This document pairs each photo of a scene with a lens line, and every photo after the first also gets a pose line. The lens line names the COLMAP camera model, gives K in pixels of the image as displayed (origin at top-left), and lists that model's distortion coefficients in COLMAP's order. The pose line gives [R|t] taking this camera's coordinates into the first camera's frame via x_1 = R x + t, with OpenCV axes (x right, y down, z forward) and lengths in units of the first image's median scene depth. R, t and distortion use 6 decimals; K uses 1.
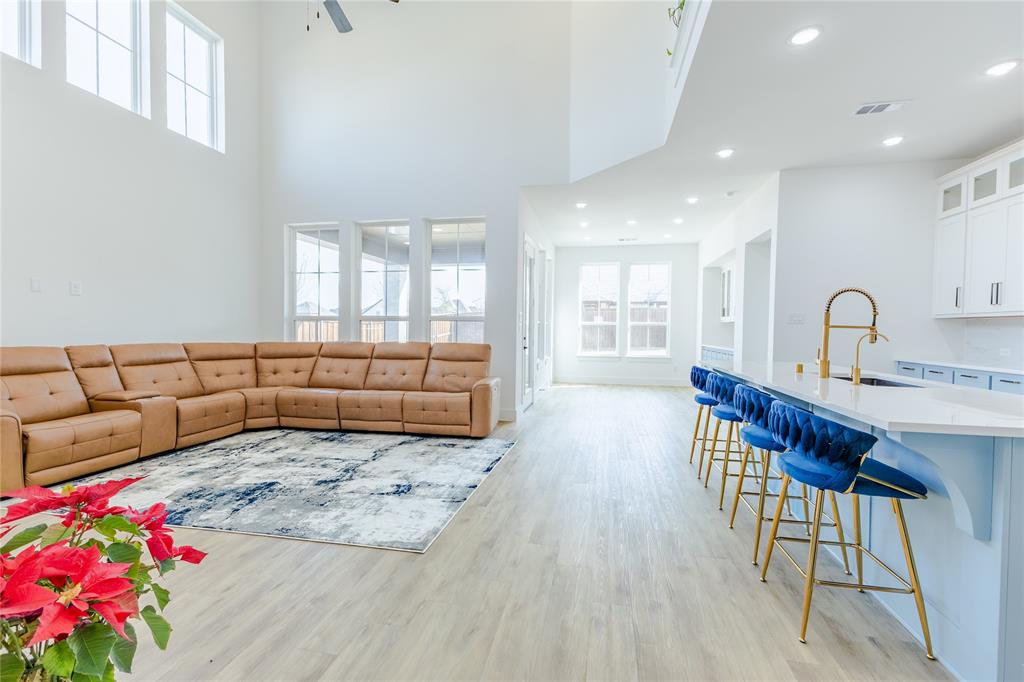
lens RADIAL K [[439.9, 0, 514.2], [0, 439.9, 337.0], [0, 0, 1]] dist [0.013137, -0.003208]
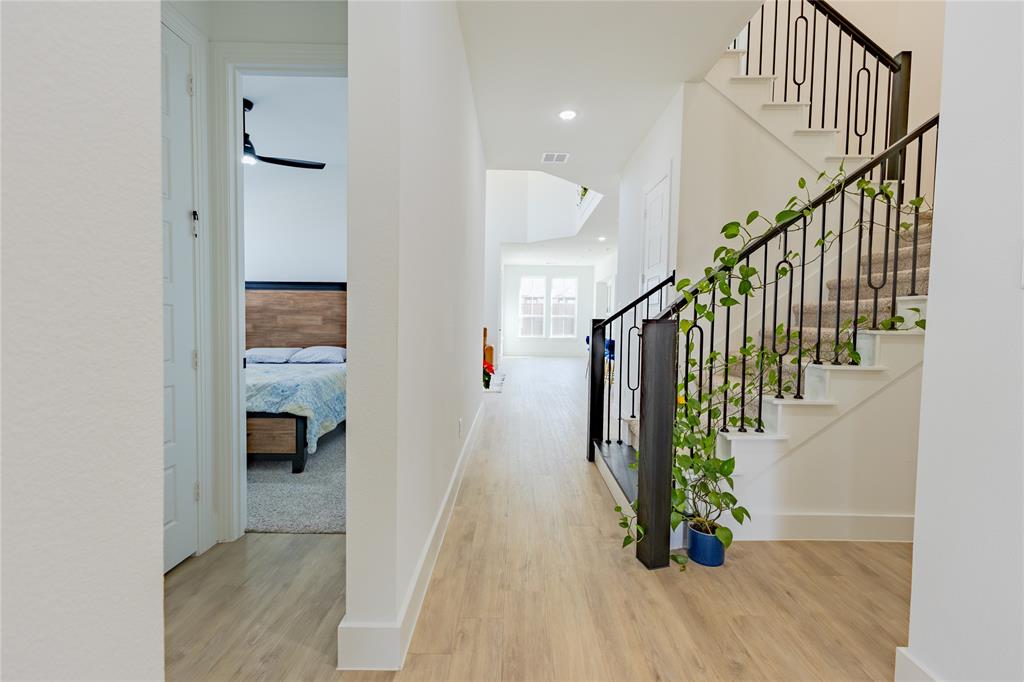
lens RADIAL K [[439.9, 0, 513.8], [0, 439.9, 340.5], [0, 0, 1]] dist [0.013137, -0.003208]
pose [[0.979514, -0.005622, 0.201297, -0.411004], [-0.000122, 0.999594, 0.028509, 0.021760], [-0.201375, -0.027950, 0.979115, -1.113228]]
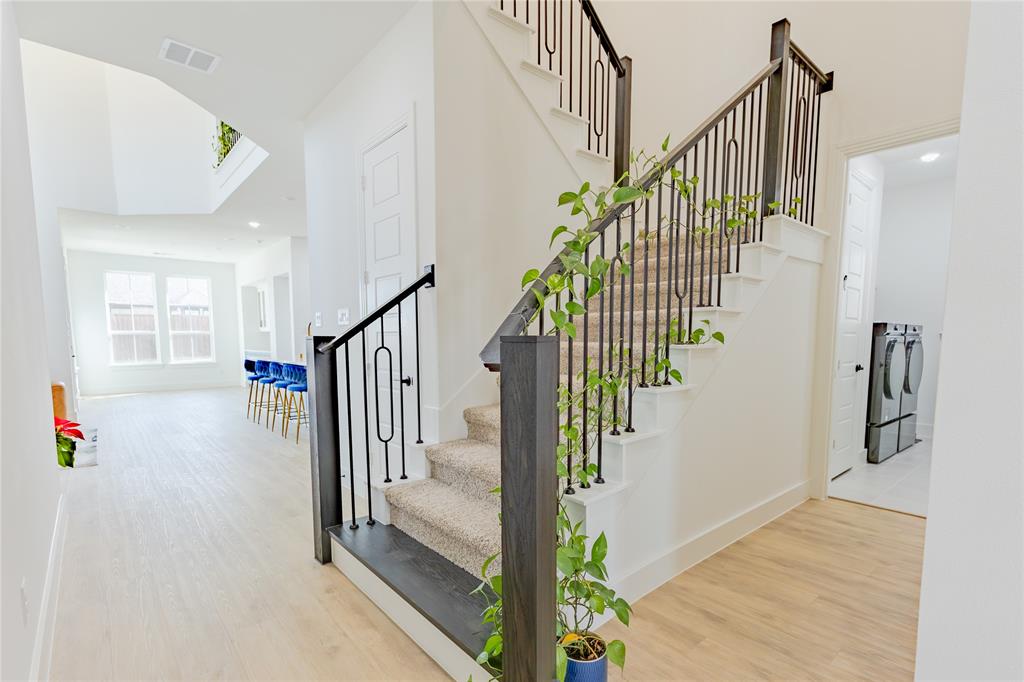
lens RADIAL K [[477.6, 0, 514.5], [0, 477.6, 382.8], [0, 0, 1]] dist [0.011672, 0.000388]
pose [[0.600209, -0.088263, 0.794958, -0.400669], [0.026407, 0.995538, 0.090595, 0.014054], [-0.799407, -0.033383, 0.599862, -0.840253]]
